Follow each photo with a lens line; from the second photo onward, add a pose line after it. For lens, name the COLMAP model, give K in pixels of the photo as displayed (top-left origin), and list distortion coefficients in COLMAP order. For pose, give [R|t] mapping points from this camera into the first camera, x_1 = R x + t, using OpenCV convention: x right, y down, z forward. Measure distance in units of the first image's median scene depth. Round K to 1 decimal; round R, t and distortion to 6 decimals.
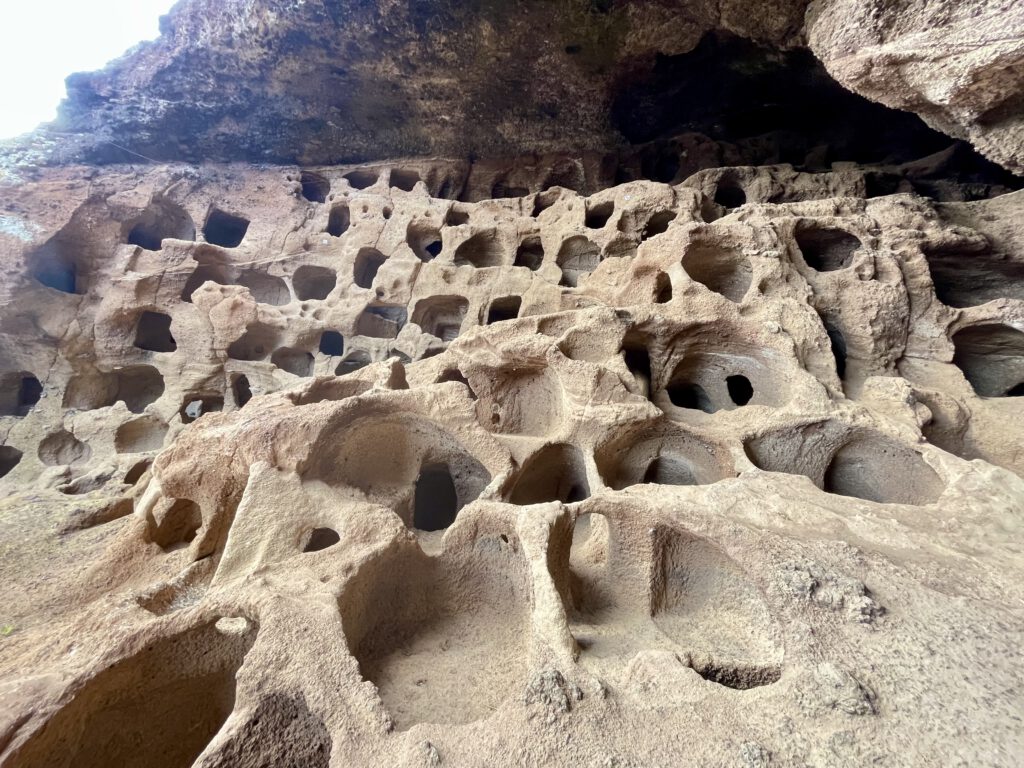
lens RADIAL K [[413.8, 0, 506.9], [0, 413.8, 380.5], [0, 0, 1]] dist [-0.001001, -0.000125]
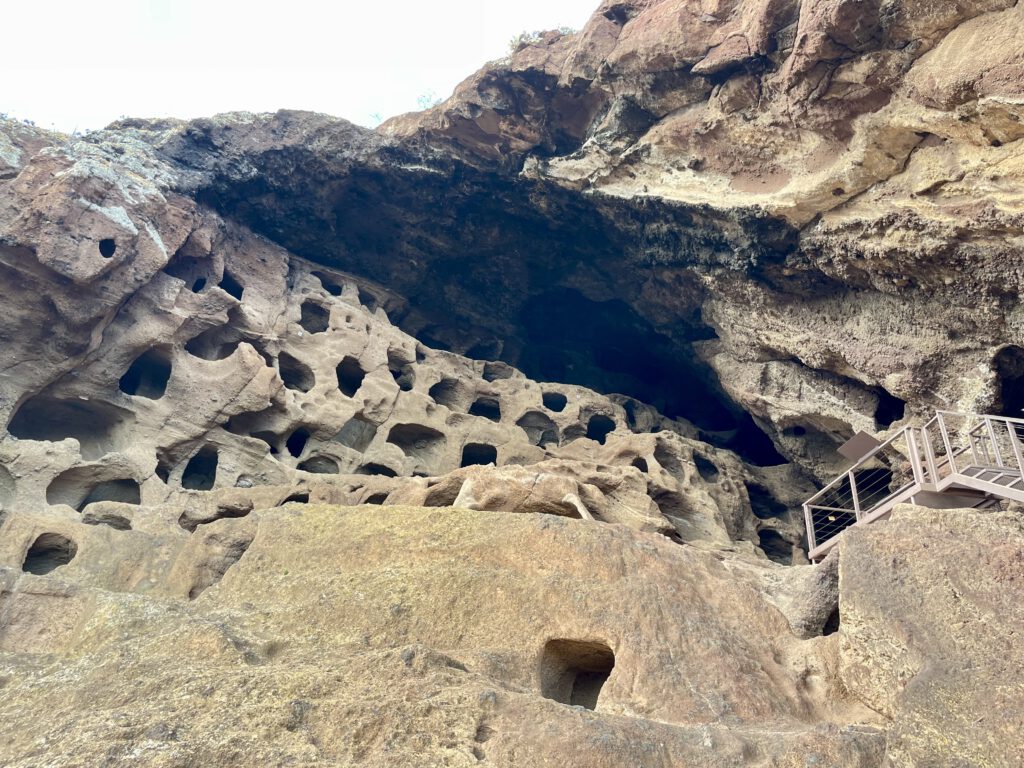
lens RADIAL K [[780.2, 0, 518.6], [0, 780.2, 379.3], [0, 0, 1]] dist [0.101172, -0.142990]
pose [[0.770247, 0.315704, 0.554121, -1.219886], [-0.096969, 0.916748, -0.387517, 0.469954], [-0.630330, 0.244752, 0.736736, -0.687960]]
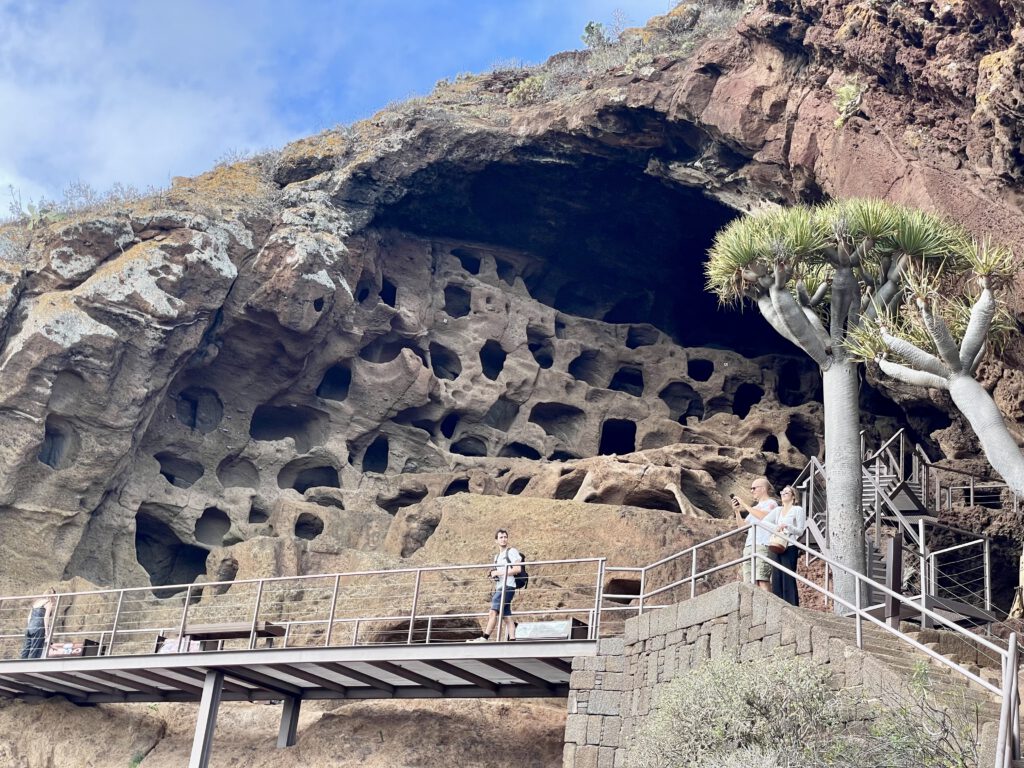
lens RADIAL K [[1527.1, 0, 503.3], [0, 1527.1, 379.3], [0, 0, 1]] dist [0.121012, -0.030308]
pose [[0.873105, 0.226755, 0.431589, -2.245277], [-0.133960, 0.962762, -0.234830, 0.759932], [-0.468766, 0.147216, 0.870968, -2.651487]]
